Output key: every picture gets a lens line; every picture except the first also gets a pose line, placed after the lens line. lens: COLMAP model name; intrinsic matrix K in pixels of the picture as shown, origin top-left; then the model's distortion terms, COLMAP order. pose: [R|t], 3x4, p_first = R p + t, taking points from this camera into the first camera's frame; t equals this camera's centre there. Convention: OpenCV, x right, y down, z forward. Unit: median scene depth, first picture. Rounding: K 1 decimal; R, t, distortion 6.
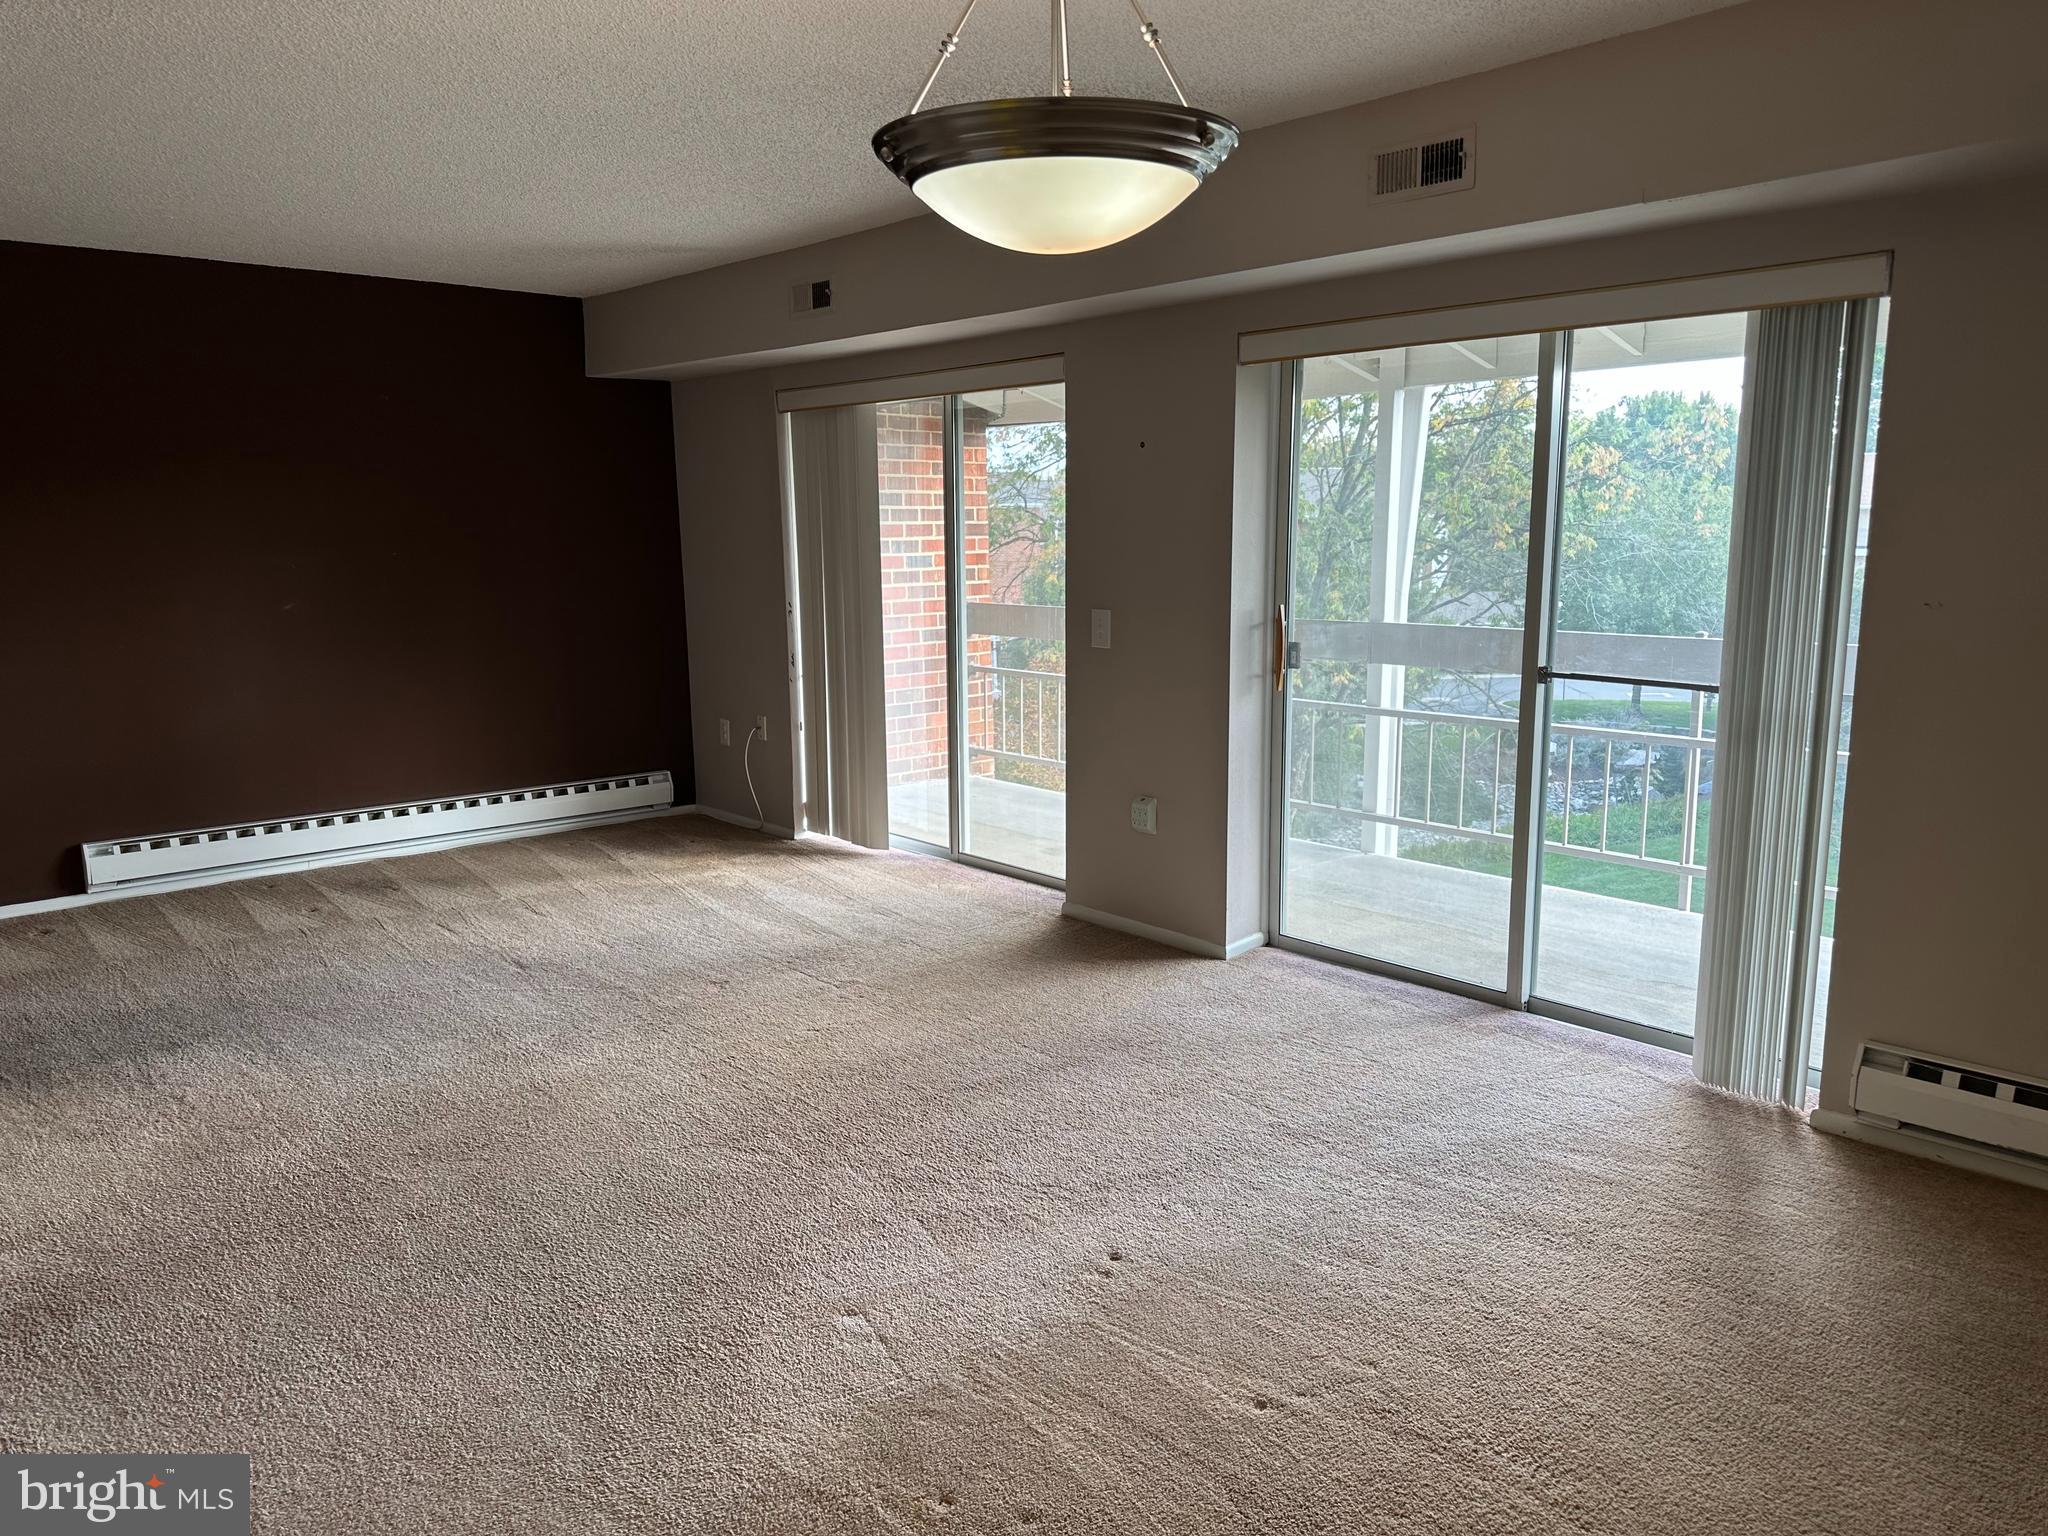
lens RADIAL K [[1499.7, 0, 1024.0], [0, 1499.7, 768.0], [0, 0, 1]] dist [0.107078, -0.116978]
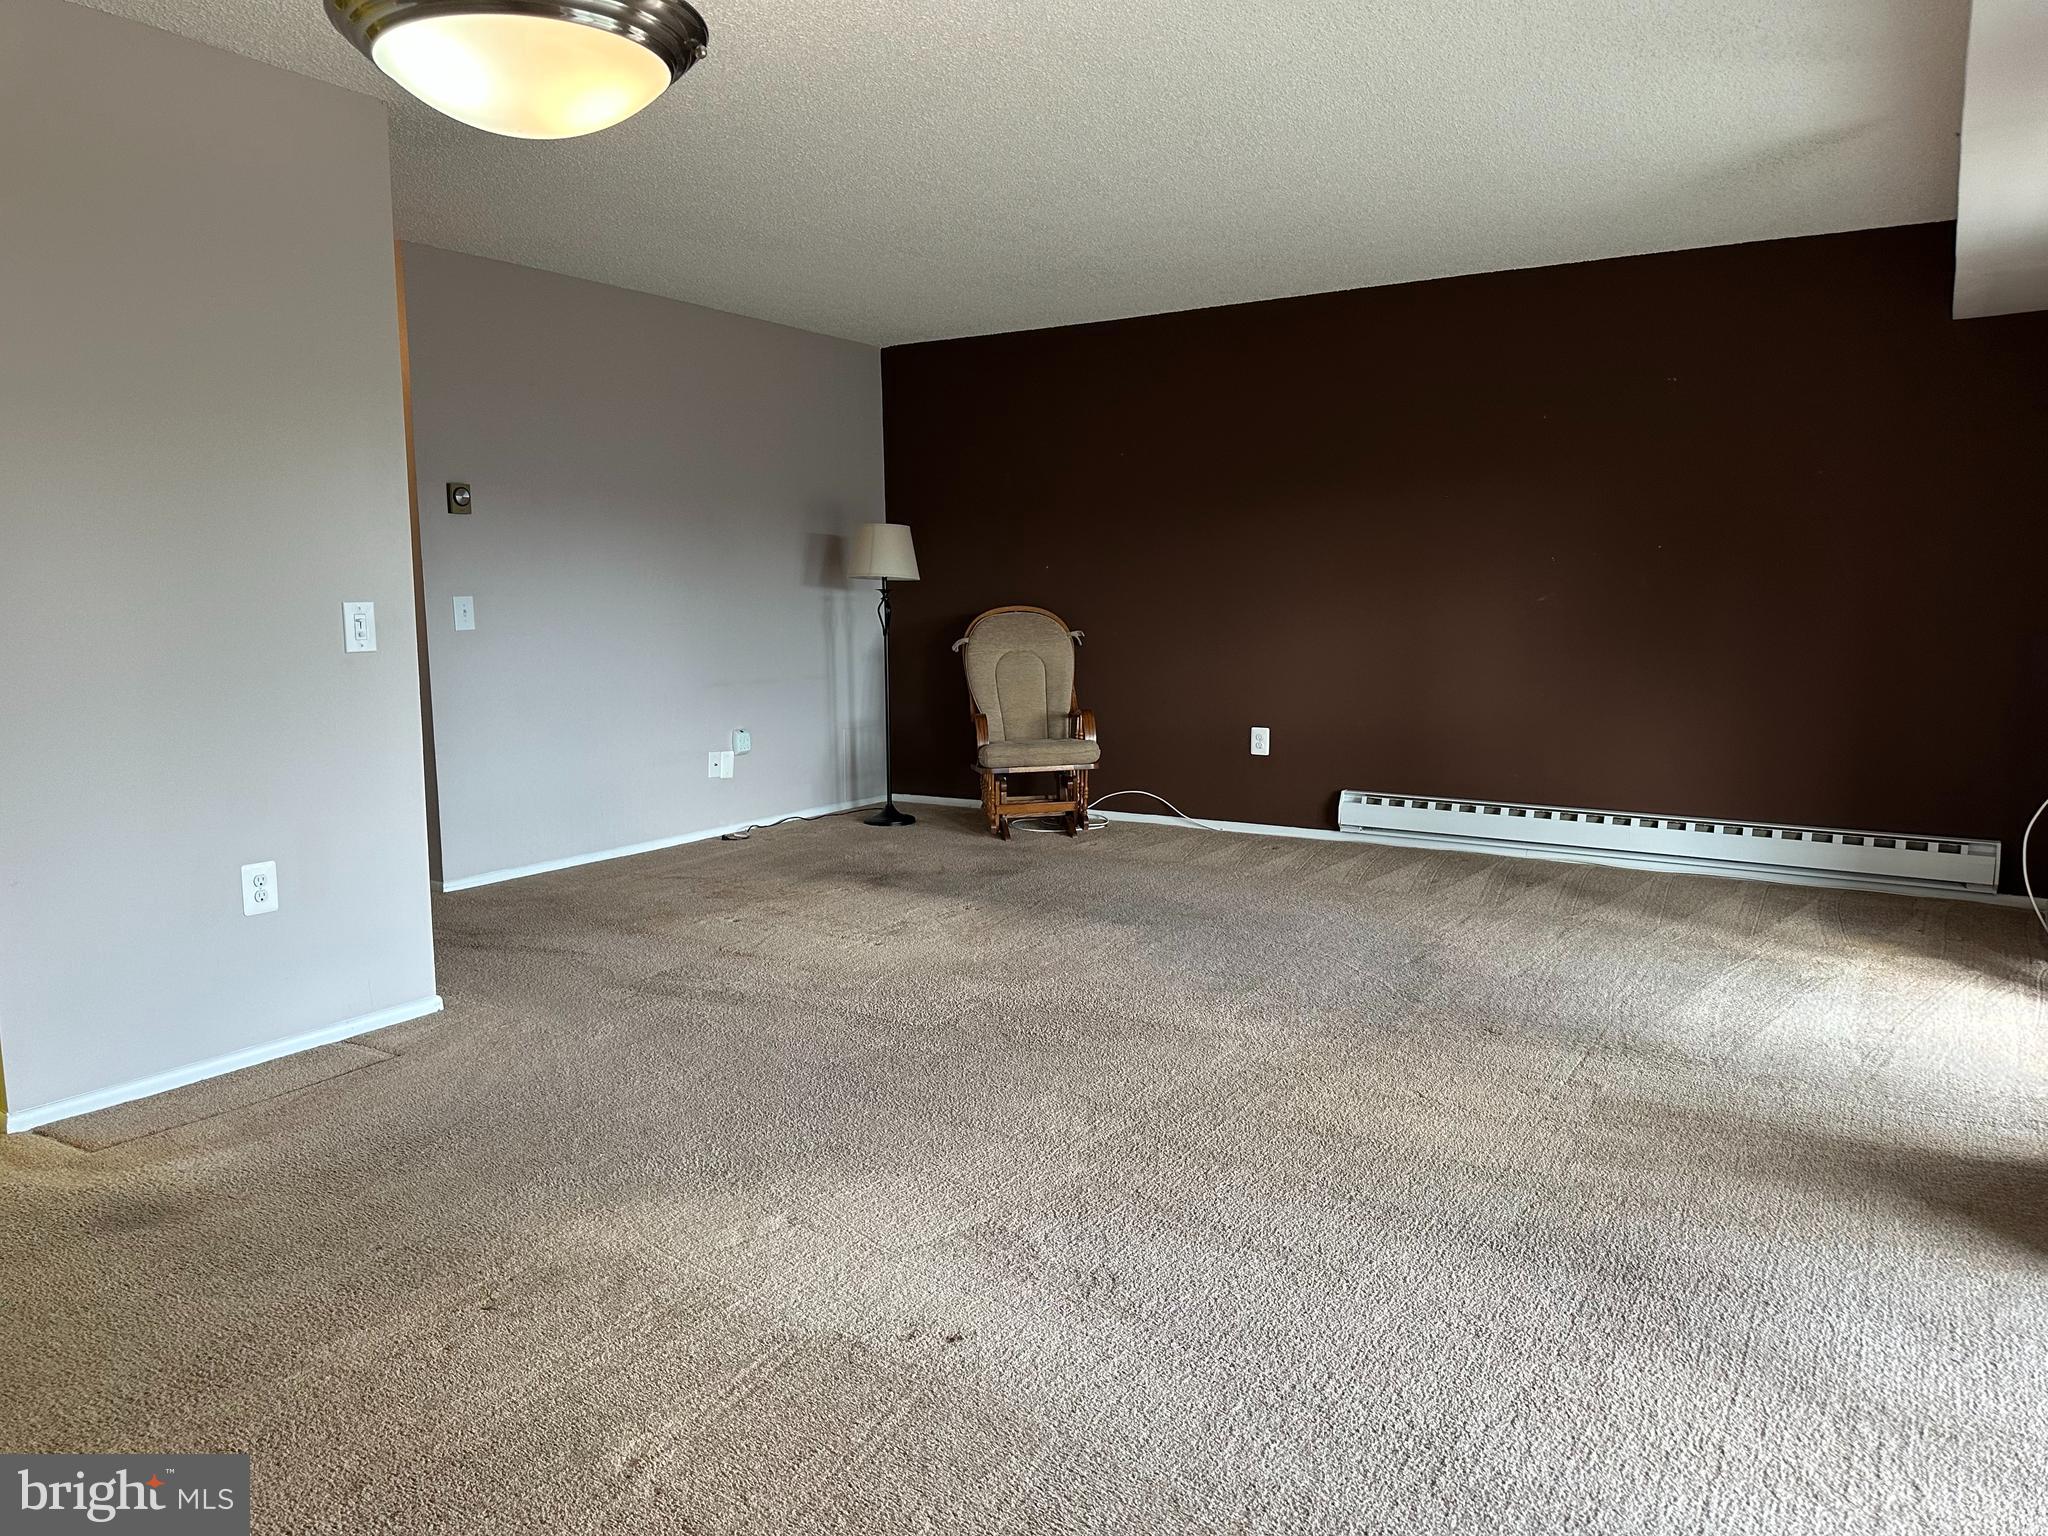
lens RADIAL K [[1499.7, 0, 1024.0], [0, 1499.7, 768.0], [0, 0, 1]] dist [0.107078, -0.116978]
pose [[0.240230, 0.120634, -0.963191, 0.474291], [-0.162404, 0.983257, 0.082642, -0.025467], [0.957034, 0.136573, 0.255799, 0.467409]]
